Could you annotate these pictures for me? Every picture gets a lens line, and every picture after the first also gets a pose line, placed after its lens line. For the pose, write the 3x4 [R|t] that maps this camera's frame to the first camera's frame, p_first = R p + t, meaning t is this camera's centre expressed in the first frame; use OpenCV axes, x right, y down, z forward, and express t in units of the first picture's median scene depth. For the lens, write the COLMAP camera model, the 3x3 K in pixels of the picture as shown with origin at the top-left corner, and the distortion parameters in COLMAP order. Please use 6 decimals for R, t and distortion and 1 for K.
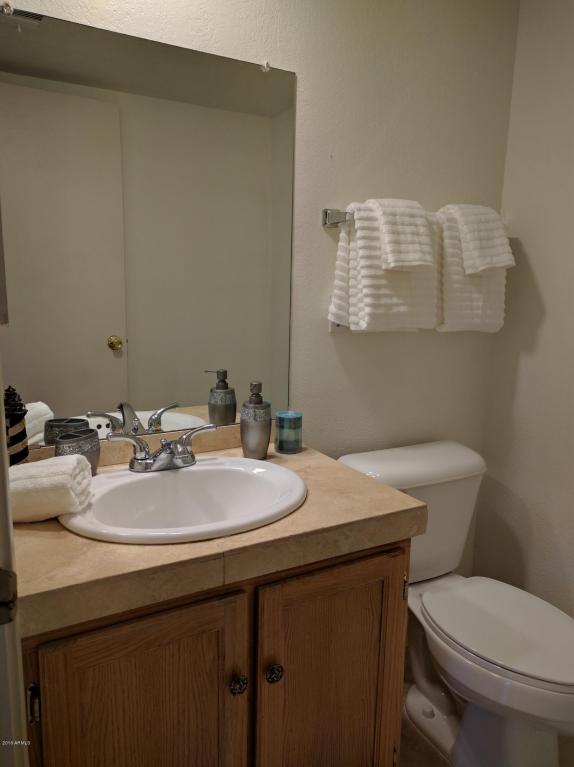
lens RADIAL K [[579.3, 0, 287.0], [0, 579.3, 383.5], [0, 0, 1]] dist [-0.004555, 0.005789]
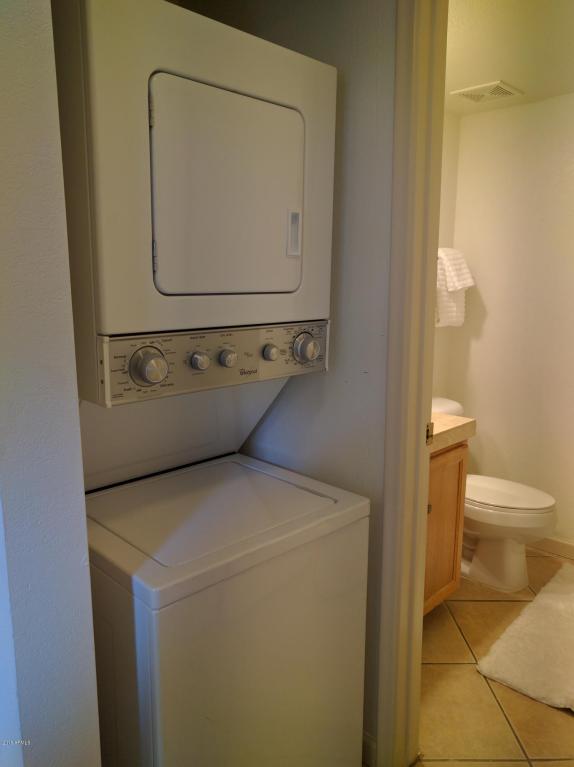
lens RADIAL K [[579.3, 0, 287.0], [0, 579.3, 383.5], [0, 0, 1]] dist [-0.004555, 0.005789]
pose [[0.956772, -0.065218, 0.283432, -0.609445], [0.065736, 0.997807, 0.007694, 0.027969], [-0.283313, 0.011270, 0.958961, -0.433479]]
